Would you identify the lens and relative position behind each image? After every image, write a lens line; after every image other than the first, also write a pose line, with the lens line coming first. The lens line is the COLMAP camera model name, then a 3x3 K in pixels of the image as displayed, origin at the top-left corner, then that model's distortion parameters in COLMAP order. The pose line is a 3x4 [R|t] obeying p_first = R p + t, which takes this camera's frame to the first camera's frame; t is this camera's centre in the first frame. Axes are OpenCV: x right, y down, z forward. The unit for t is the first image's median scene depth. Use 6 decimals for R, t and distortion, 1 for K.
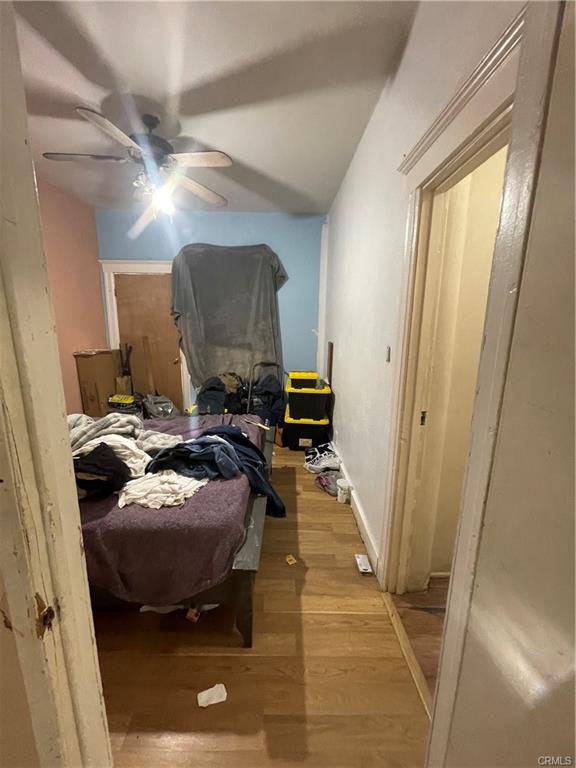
lens RADIAL K [[309.9, 0, 288.2], [0, 309.9, 382.8], [0, 0, 1]] dist [-0.000541, 0.000481]
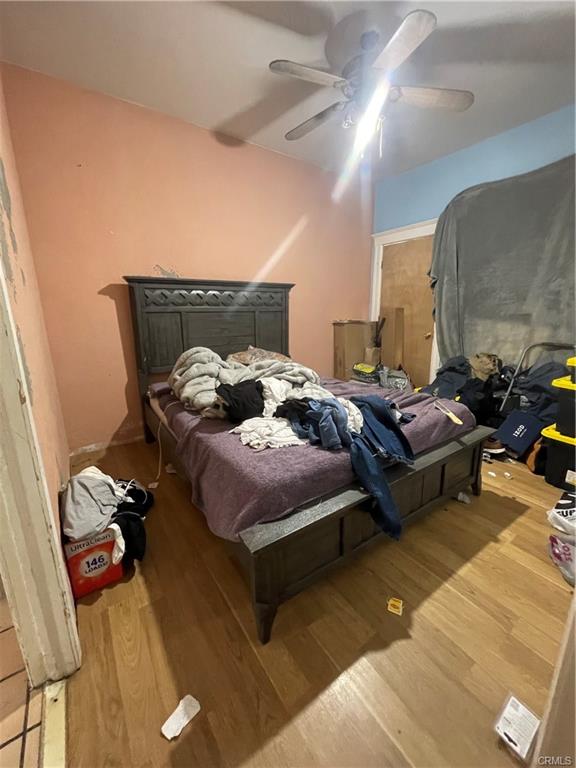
lens RADIAL K [[309.9, 0, 288.2], [0, 309.9, 382.8], [0, 0, 1]] dist [-0.000541, 0.000481]
pose [[0.561912, 0.168418, -0.809871, 0.182609], [-0.145889, 0.983884, 0.103383, 0.034128], [0.814231, 0.060059, 0.577426, 0.215507]]
